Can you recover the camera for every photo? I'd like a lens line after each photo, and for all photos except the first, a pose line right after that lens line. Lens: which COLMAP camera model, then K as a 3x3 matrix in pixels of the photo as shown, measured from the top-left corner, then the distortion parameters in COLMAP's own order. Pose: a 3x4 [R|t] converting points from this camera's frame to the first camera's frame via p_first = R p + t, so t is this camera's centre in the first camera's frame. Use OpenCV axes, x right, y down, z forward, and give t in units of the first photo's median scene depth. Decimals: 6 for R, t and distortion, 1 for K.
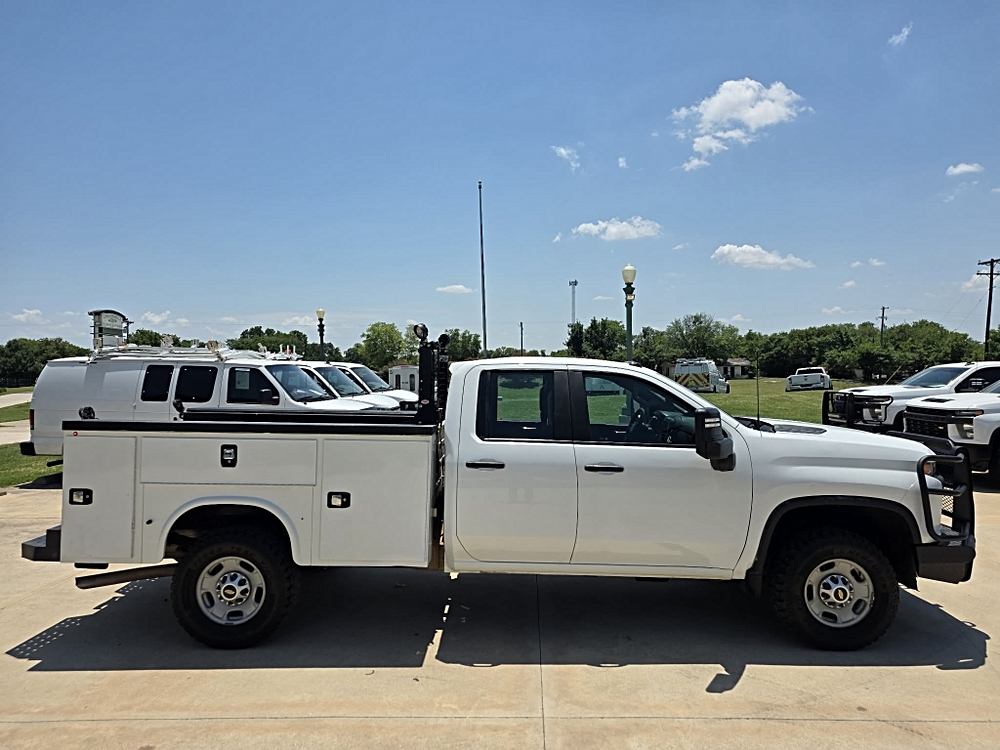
lens RADIAL K [[663.5, 0, 513.4], [0, 663.5, 360.4], [0, 0, 1]] dist [0.058580, -0.040778]
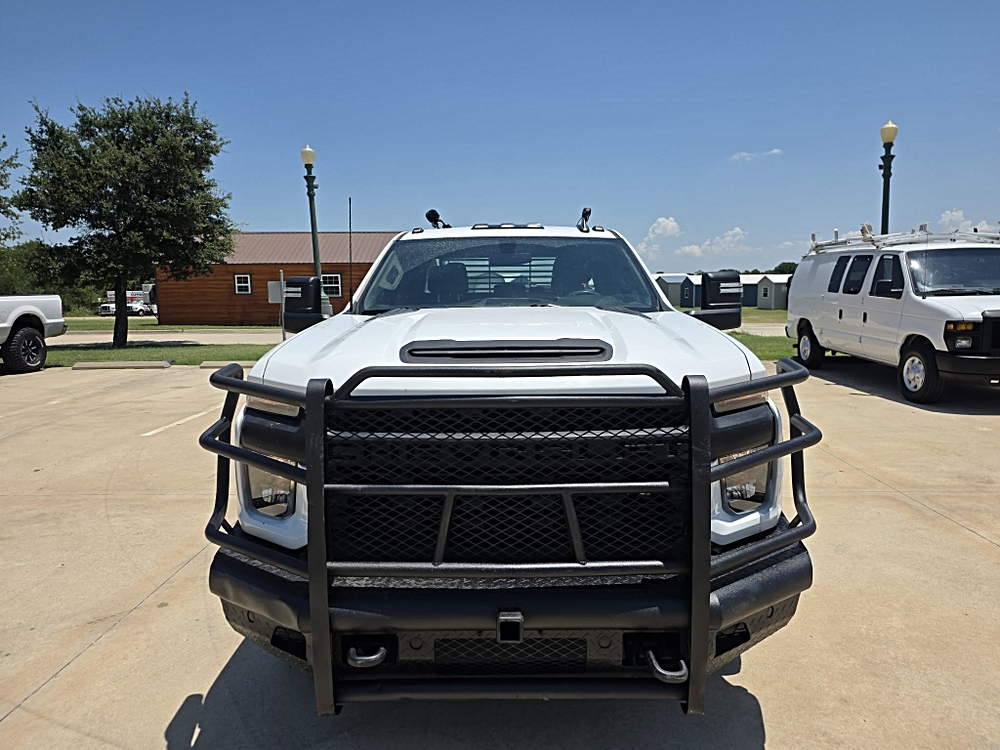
lens RADIAL K [[663.5, 0, 501.6], [0, 663.5, 368.6], [0, 0, 1]] dist [0.058580, -0.040778]
pose [[-0.008380, 0.121747, -0.992526, 0.050861], [0.027630, 0.992210, 0.121475, 0.004025], [0.999583, -0.026405, -0.011679, 0.054943]]
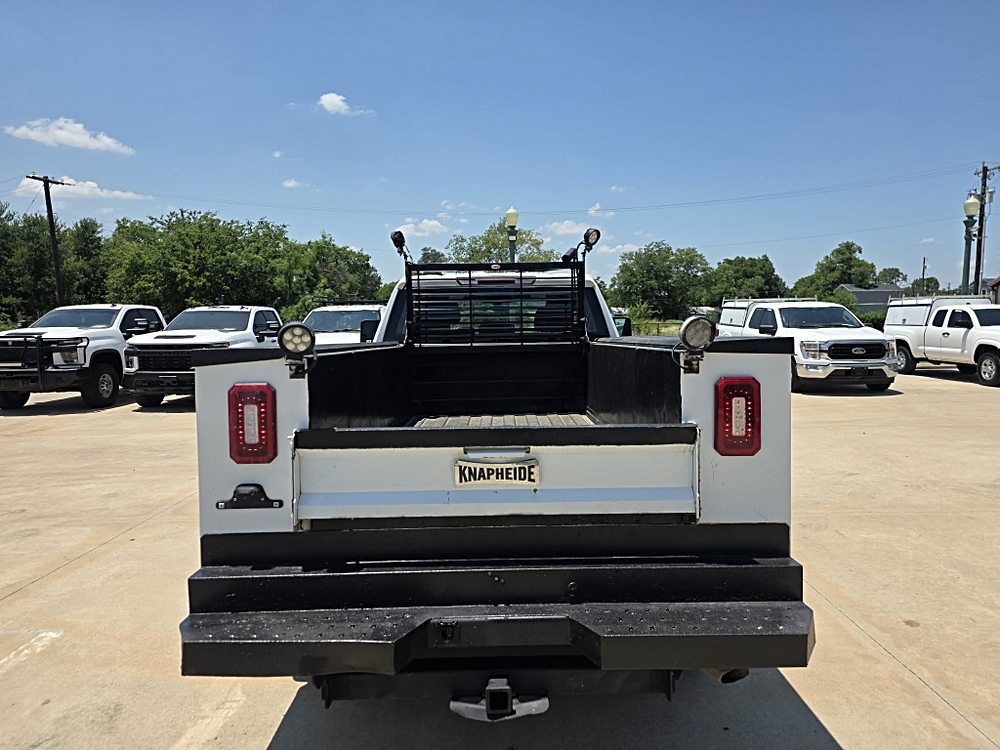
lens RADIAL K [[663.5, 0, 507.8], [0, 663.5, 370.3], [0, 0, 1]] dist [0.058580, -0.040778]
pose [[-0.016034, -0.071443, 0.997316, -0.051935], [-0.006141, 0.997432, 0.071352, 0.003653], [-0.999853, -0.004980, -0.016432, 0.054987]]
